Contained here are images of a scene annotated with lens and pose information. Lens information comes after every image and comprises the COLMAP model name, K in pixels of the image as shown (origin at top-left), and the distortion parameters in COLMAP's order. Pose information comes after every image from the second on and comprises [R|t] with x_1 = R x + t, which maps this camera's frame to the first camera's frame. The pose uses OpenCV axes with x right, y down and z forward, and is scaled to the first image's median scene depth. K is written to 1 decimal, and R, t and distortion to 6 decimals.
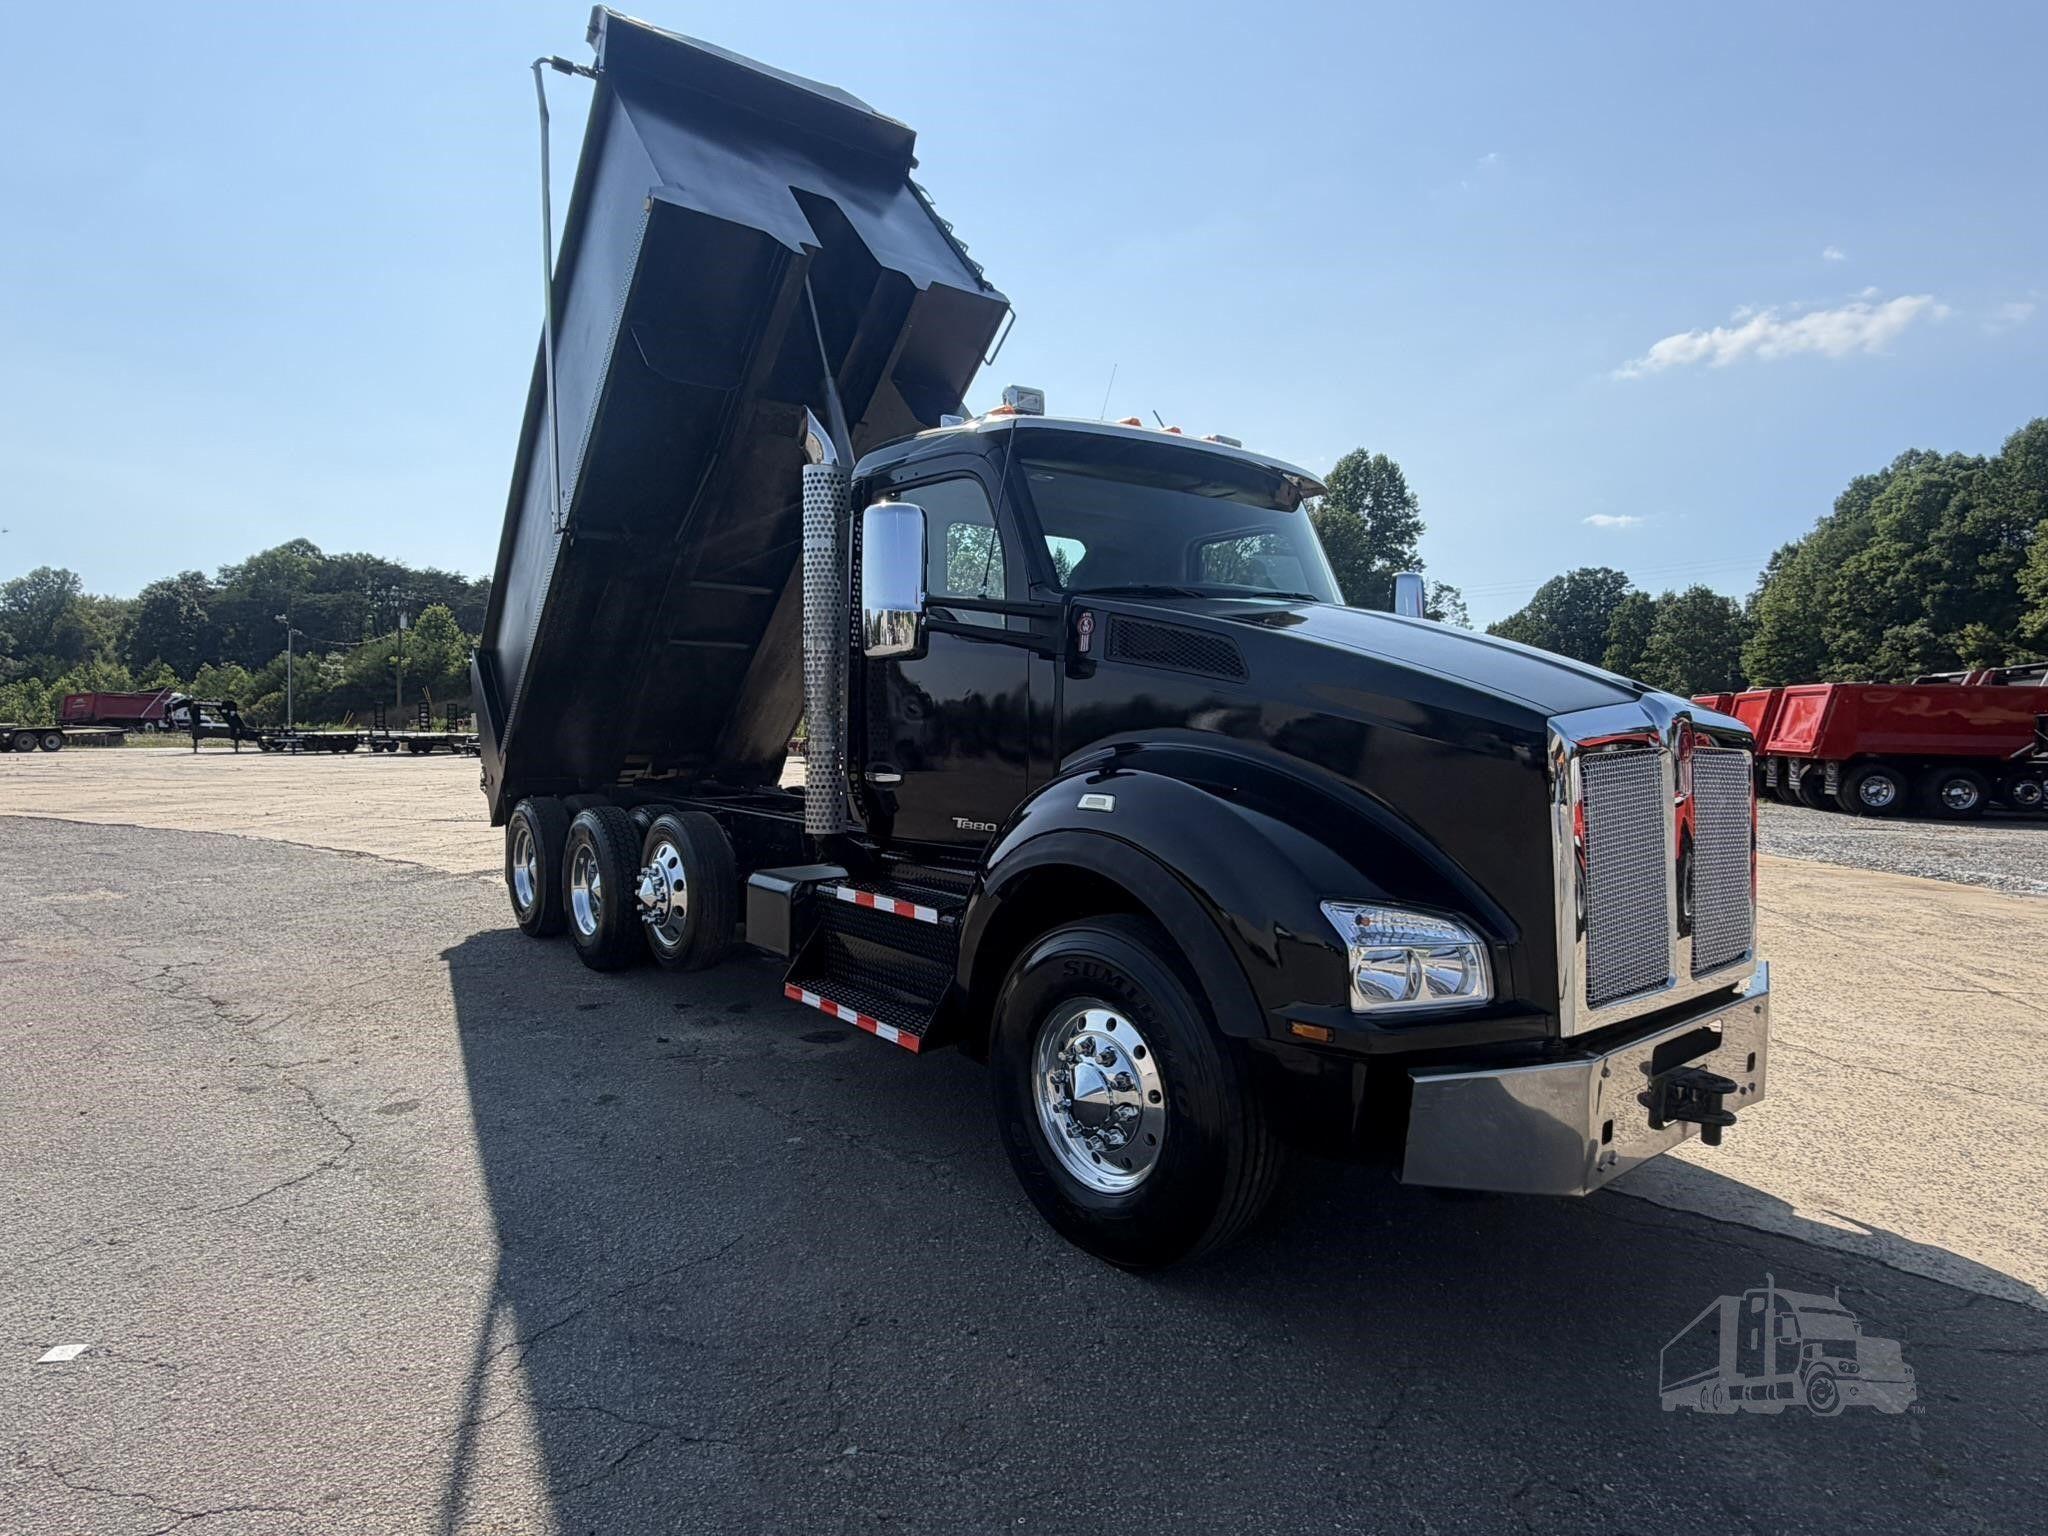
lens RADIAL K [[1105.7, 0, 1024.0], [0, 1105.7, 768.0], [0, 0, 1]] dist [0.001219, -0.001604]
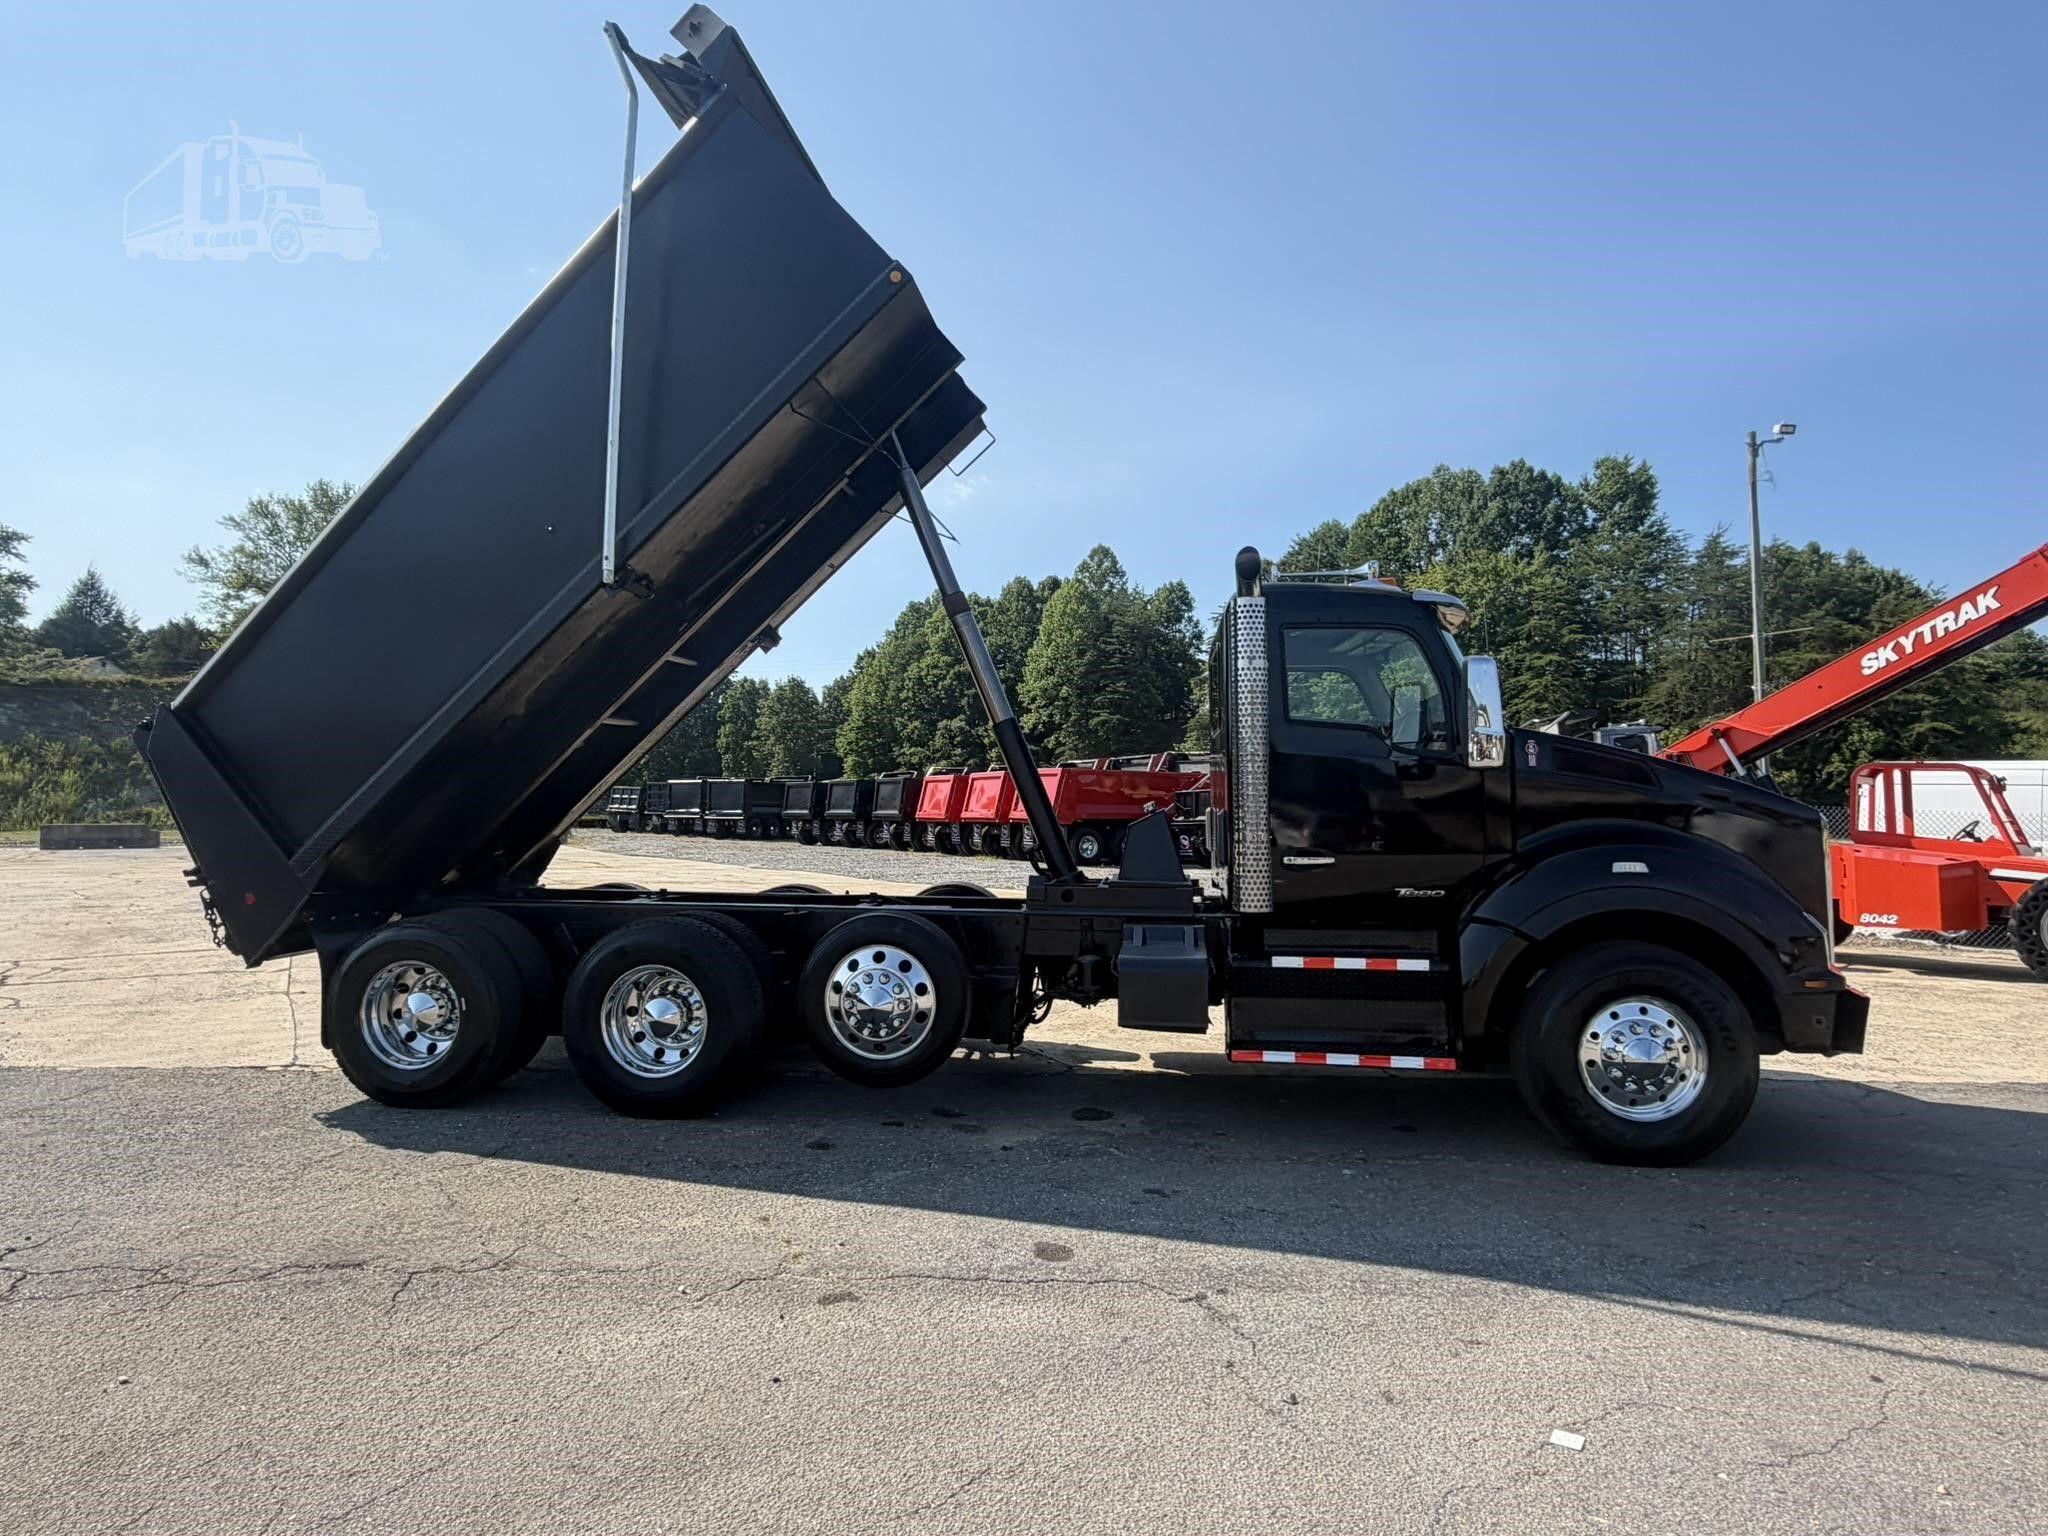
lens RADIAL K [[1104.2, 0, 1010.8], [0, 1104.2, 766.5], [0, 0, 1]] dist [-0.000939, -0.000356]
pose [[0.726328, 0.015114, 0.687182, -0.572655], [0.030241, 0.998087, -0.053916, -0.018731], [-0.686683, 0.059942, 0.724482, 0.164457]]
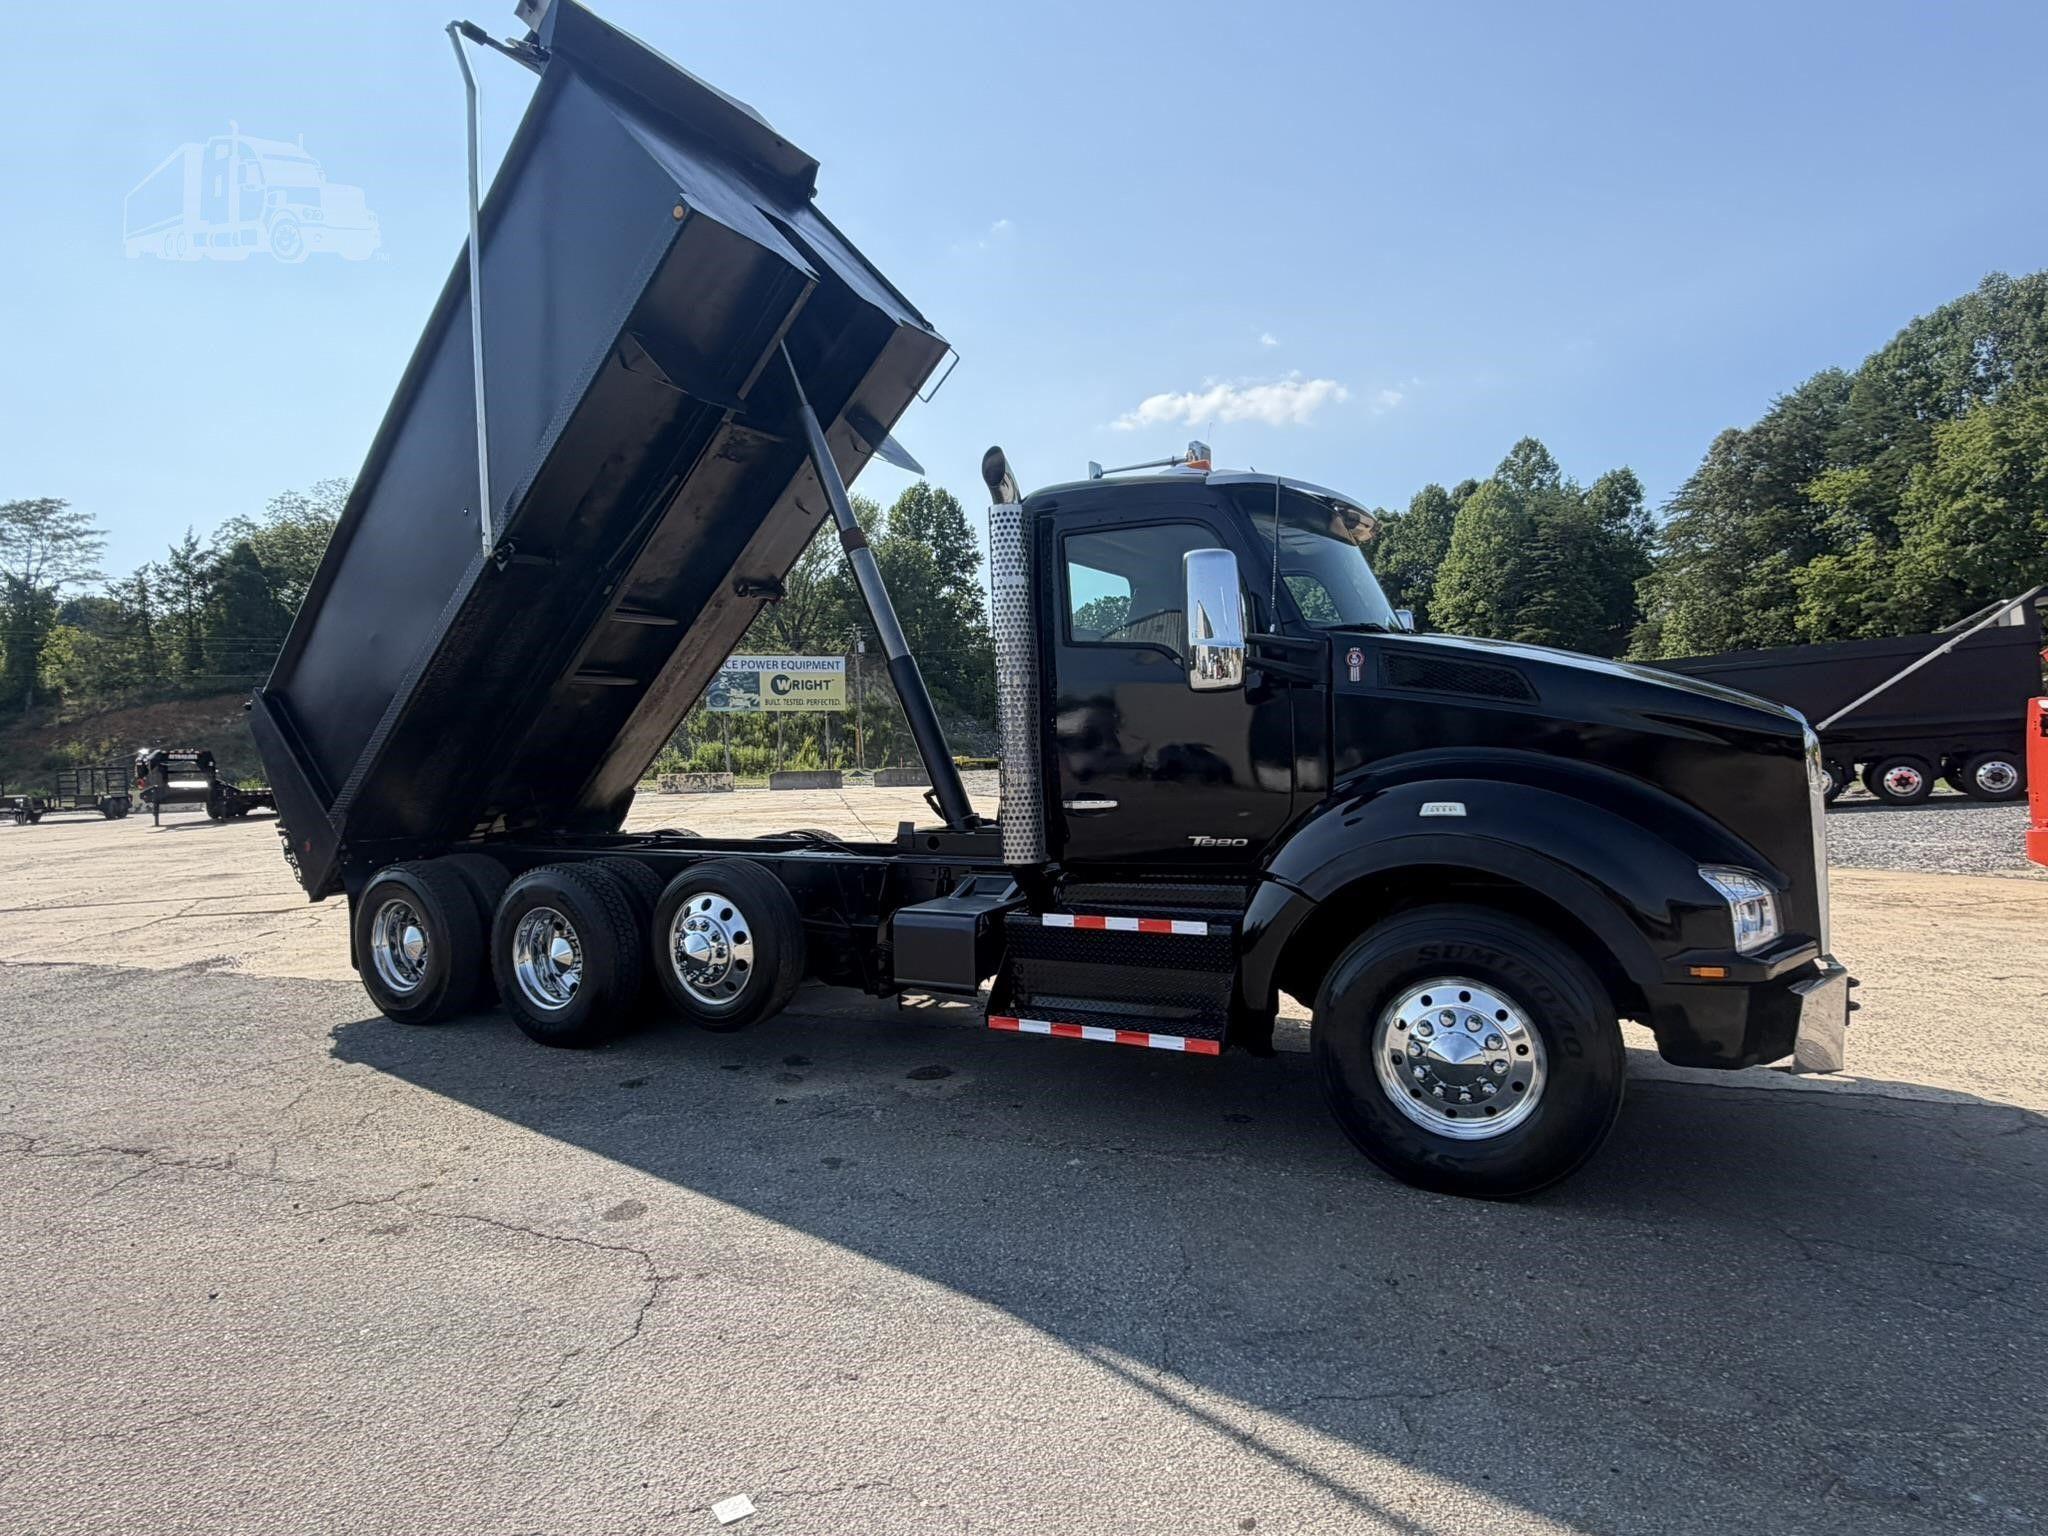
lens RADIAL K [[1104.2, 0, 1010.8], [0, 1104.2, 766.5], [0, 0, 1]] dist [-0.000939, -0.000356]
pose [[0.927923, -0.046962, 0.369803, -0.278431], [0.055471, 0.998383, -0.012404, -0.008933], [-0.368623, 0.032023, 0.929027, 0.027124]]
